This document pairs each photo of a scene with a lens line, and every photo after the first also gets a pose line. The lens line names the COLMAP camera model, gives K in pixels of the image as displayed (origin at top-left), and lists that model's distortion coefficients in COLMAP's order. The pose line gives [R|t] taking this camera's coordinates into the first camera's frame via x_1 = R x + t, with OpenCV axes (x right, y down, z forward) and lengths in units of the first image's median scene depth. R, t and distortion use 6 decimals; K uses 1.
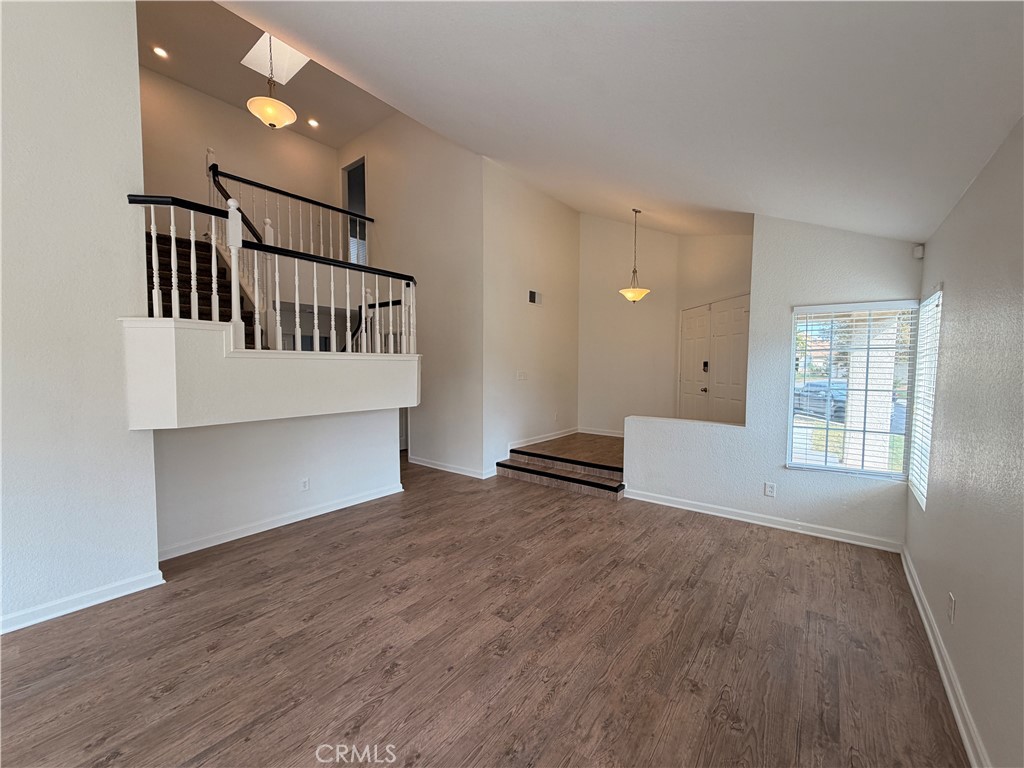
lens RADIAL K [[410.2, 0, 512.7], [0, 410.2, 388.4], [0, 0, 1]] dist [-0.002243, 0.000203]
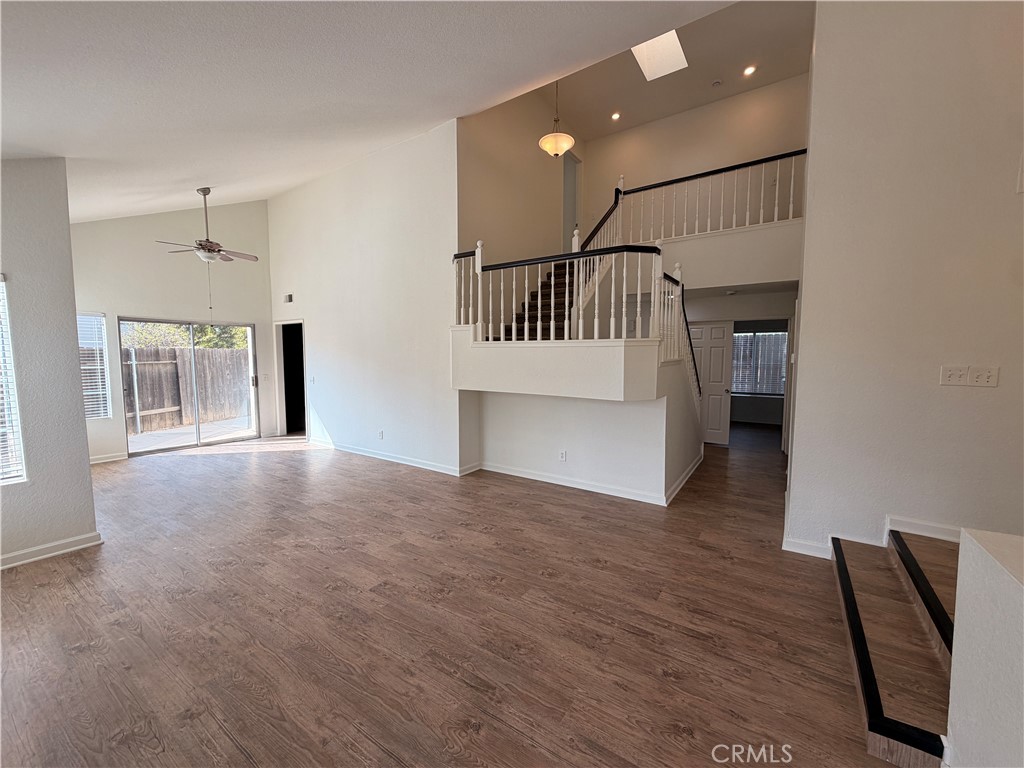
lens RADIAL K [[410.2, 0, 507.7], [0, 410.2, 387.8], [0, 0, 1]] dist [-0.002243, 0.000203]
pose [[0.057759, 0.079516, -0.995159, 0.772588], [-0.058959, 0.995355, 0.076110, -0.044254], [0.996588, 0.054278, 0.062179, 0.942825]]
